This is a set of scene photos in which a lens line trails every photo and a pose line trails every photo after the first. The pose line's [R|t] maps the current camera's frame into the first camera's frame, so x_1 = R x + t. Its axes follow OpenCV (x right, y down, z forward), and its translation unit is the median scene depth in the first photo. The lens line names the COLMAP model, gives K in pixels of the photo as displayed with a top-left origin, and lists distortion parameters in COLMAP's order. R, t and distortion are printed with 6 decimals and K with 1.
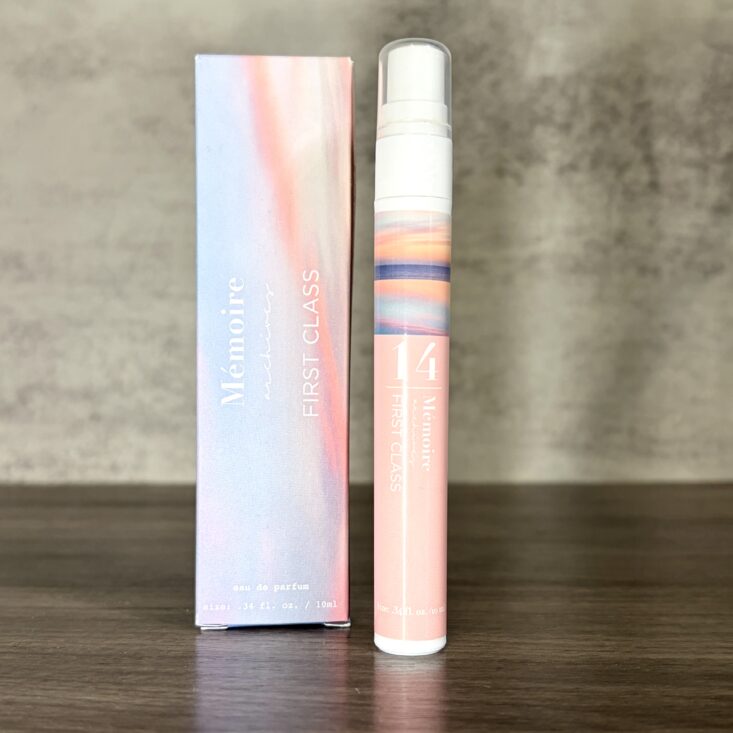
lens RADIAL K [[1064.0, 0, 366.5], [0, 1064.0, 366.5], [0, 0, 1]] dist [0.133698, -0.556863]
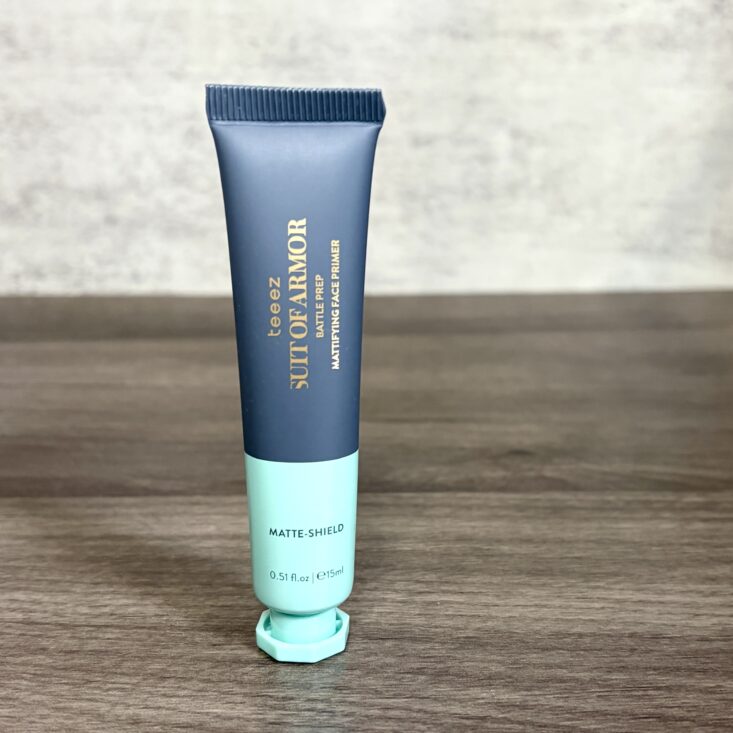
lens RADIAL K [[1166.0, 0, 386.4], [0, 1166.0, 395.2], [0, 0, 1]] dist [0.193444, -1.035076]
pose [[0.999756, -0.007823, 0.020664, -0.048142], [0.001318, 0.954675, 0.297646, -0.103421], [-0.022055, -0.297546, 0.954453, 0.029079]]
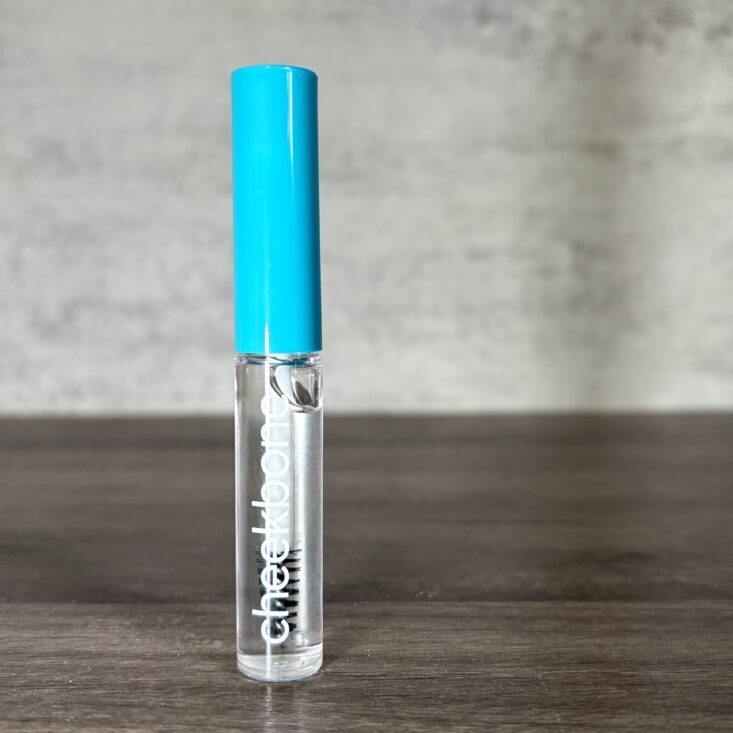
lens RADIAL K [[996.2, 0, 393.5], [0, 996.2, 337.5], [0, 0, 1]] dist [-0.017473, -0.063490]
pose [[0.999937, -0.007565, -0.008335, -0.058947], [0.008071, 0.998011, 0.062521, 0.000484], [0.007846, -0.062585, 0.998009, 0.222542]]
